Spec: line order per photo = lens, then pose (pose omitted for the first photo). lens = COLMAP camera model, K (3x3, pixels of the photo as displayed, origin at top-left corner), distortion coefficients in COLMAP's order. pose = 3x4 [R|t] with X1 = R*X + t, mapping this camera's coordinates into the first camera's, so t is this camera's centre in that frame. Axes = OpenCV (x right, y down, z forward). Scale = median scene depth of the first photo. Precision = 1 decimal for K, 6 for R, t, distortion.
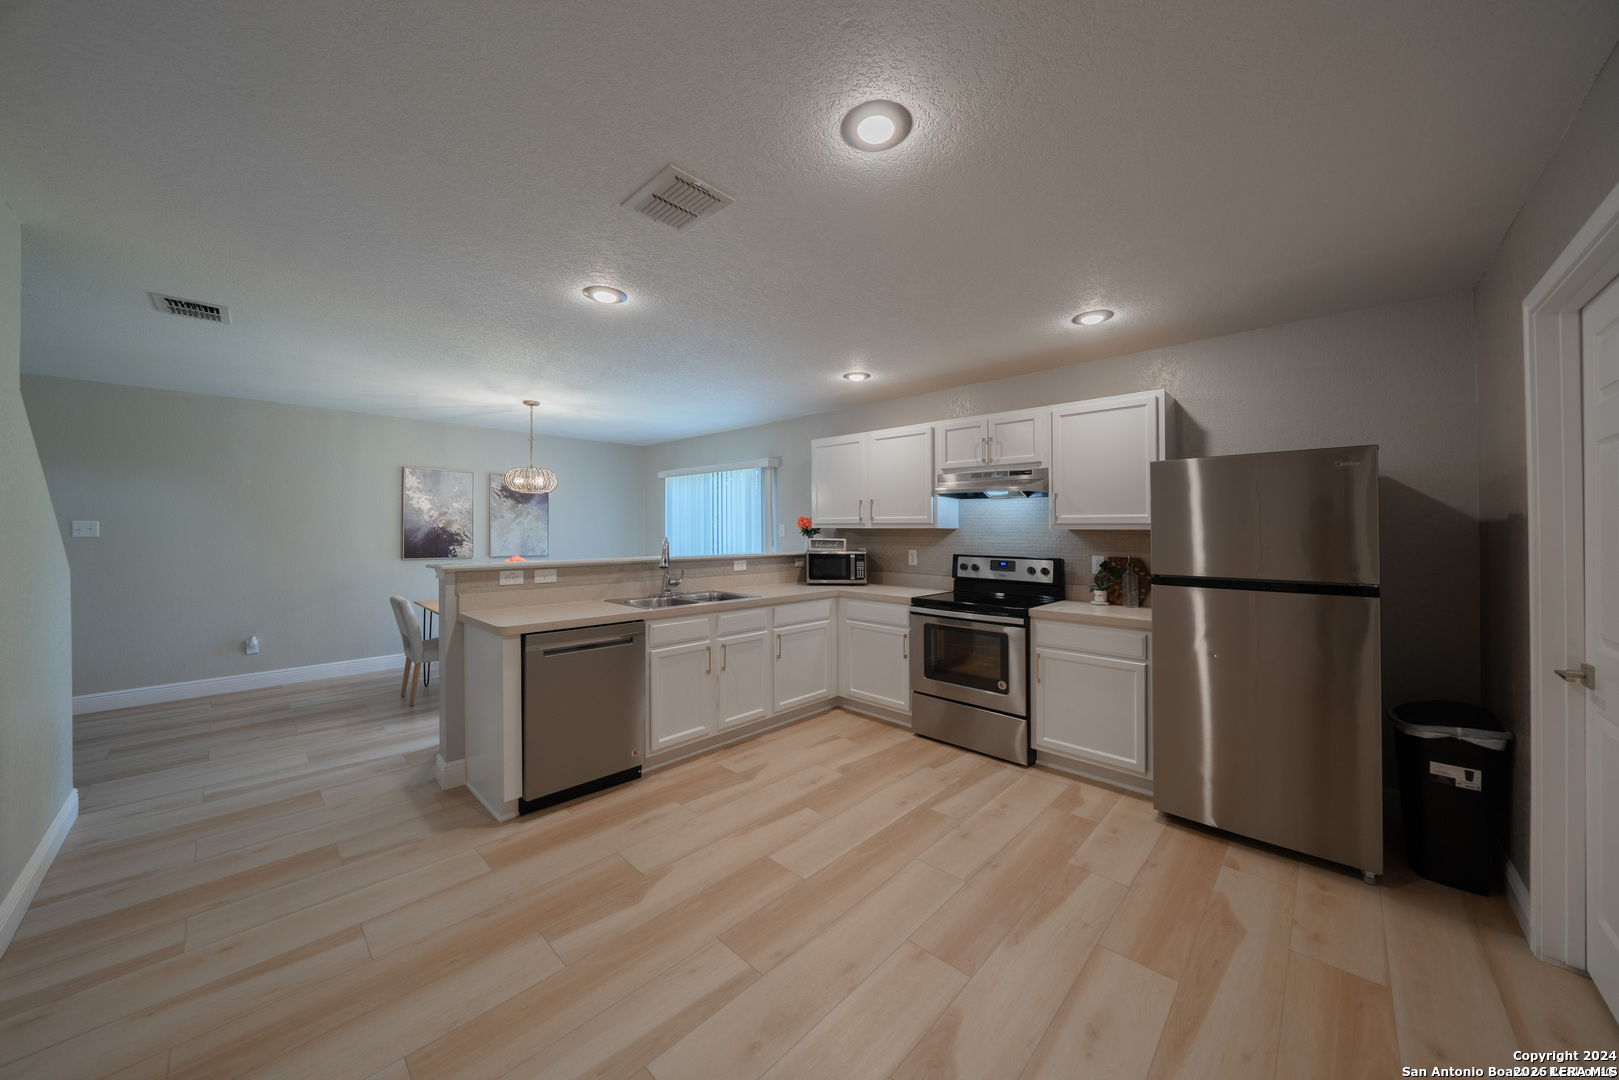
lens RADIAL K [[560.8, 0, 809.5], [0, 560.8, 540.0], [0, 0, 1]] dist [-0.000023, -0.000019]
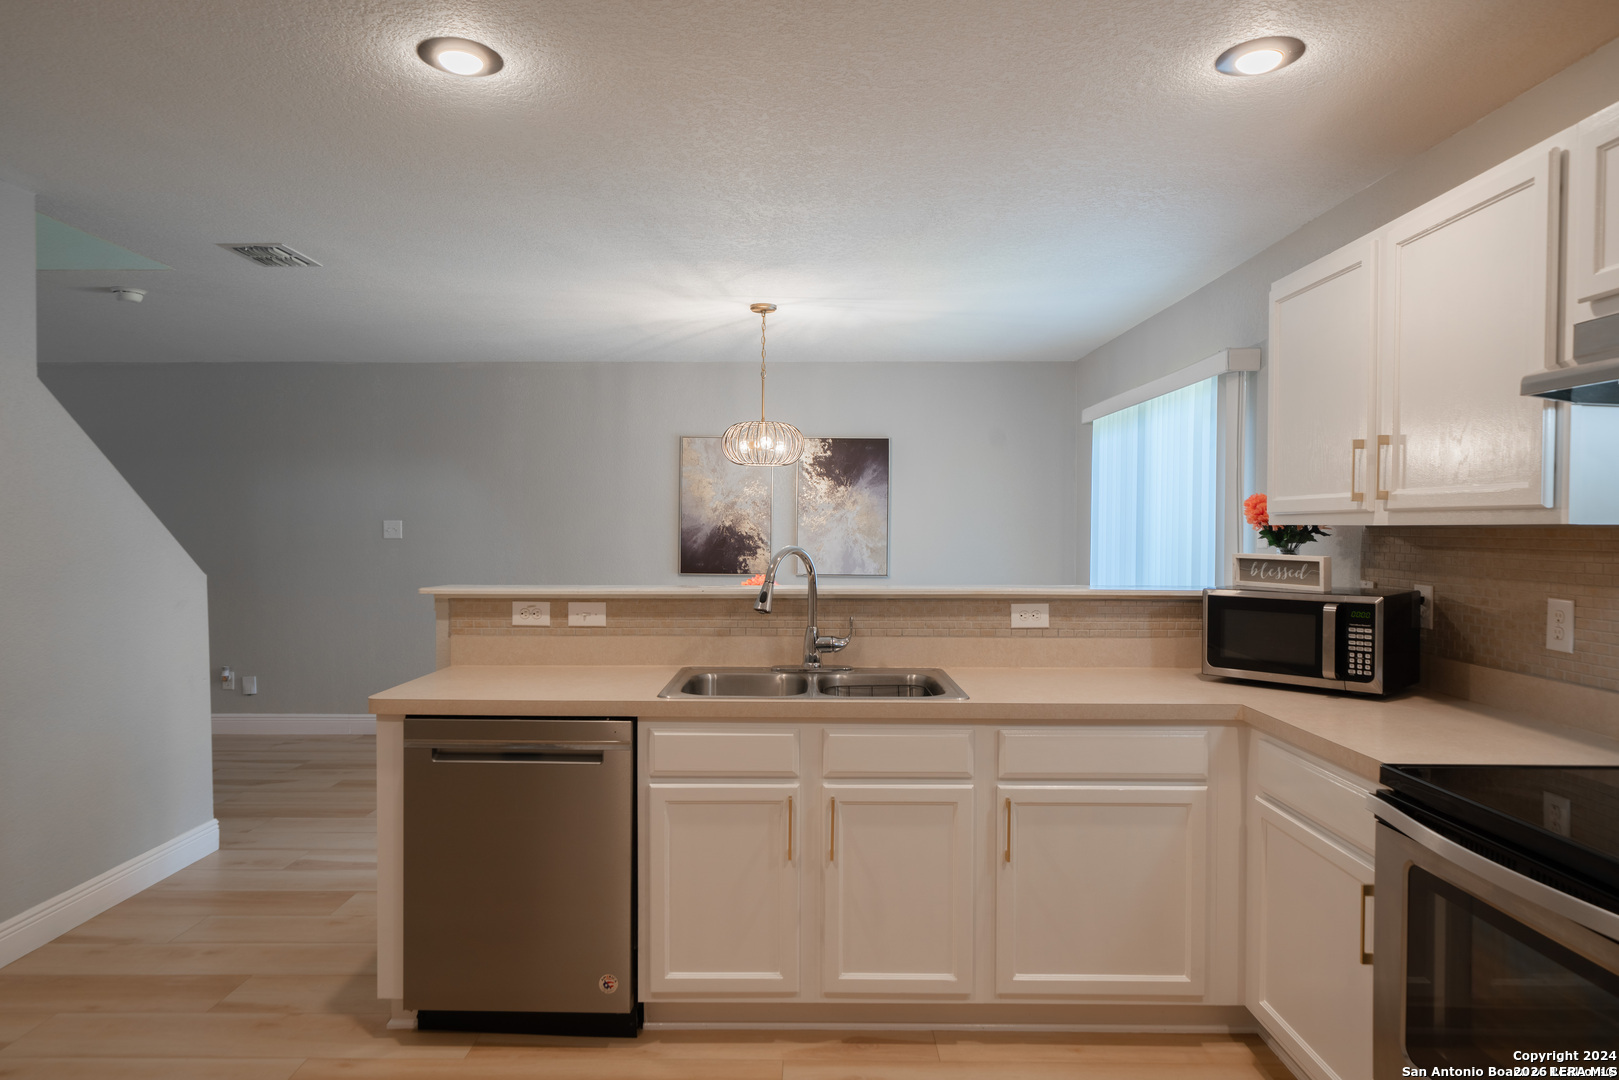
lens RADIAL K [[990.0, 0, 808.8], [0, 990.0, 574.6], [0, 0, 1]] dist [0.004520, 0.001549]
pose [[0.686715, 0.032277, -0.726210, 0.332955], [-0.012481, 0.999390, 0.032617, -0.008069], [0.726820, -0.013335, 0.686699, 0.416298]]
